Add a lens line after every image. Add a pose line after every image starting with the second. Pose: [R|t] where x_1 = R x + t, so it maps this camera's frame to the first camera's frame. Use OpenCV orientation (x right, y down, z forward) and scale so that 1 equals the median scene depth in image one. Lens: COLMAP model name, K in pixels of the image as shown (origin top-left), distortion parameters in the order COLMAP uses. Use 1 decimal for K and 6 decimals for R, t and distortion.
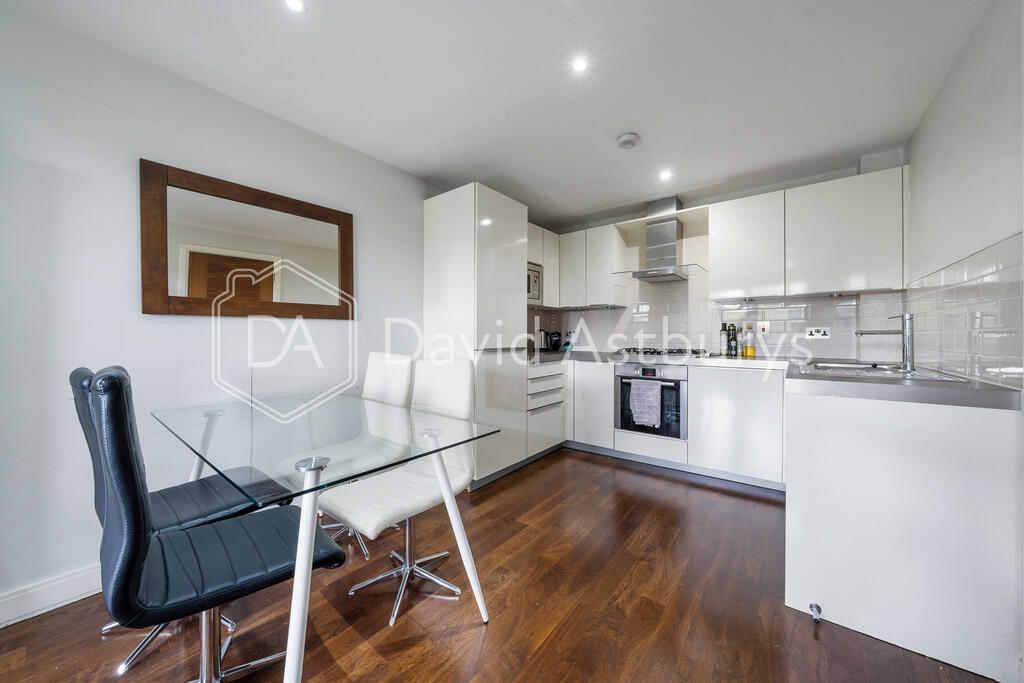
lens RADIAL K [[358.5, 0, 501.0], [0, 358.5, 343.6], [0, 0, 1]] dist [-0.000760, -0.000020]
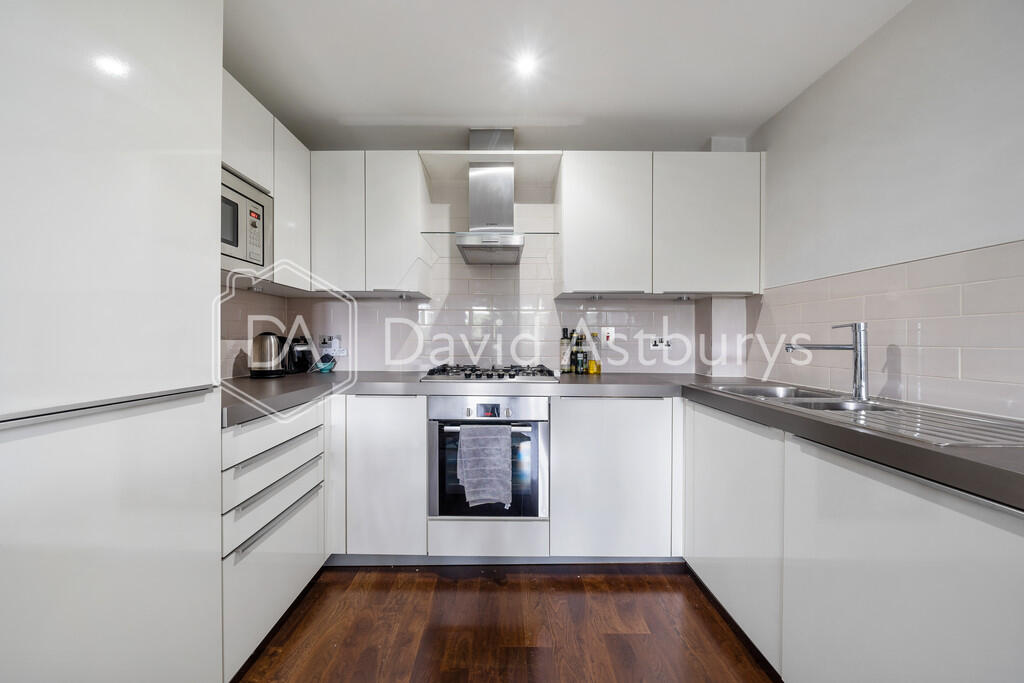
lens RADIAL K [[358.5, 0, 501.0], [0, 358.5, 343.6], [0, 0, 1]] dist [-0.000760, -0.000020]
pose [[0.781623, -0.003344, 0.623742, 0.064124], [0.007961, 0.999958, -0.004615, -0.023614], [-0.623700, 0.008572, 0.781617, 0.506237]]
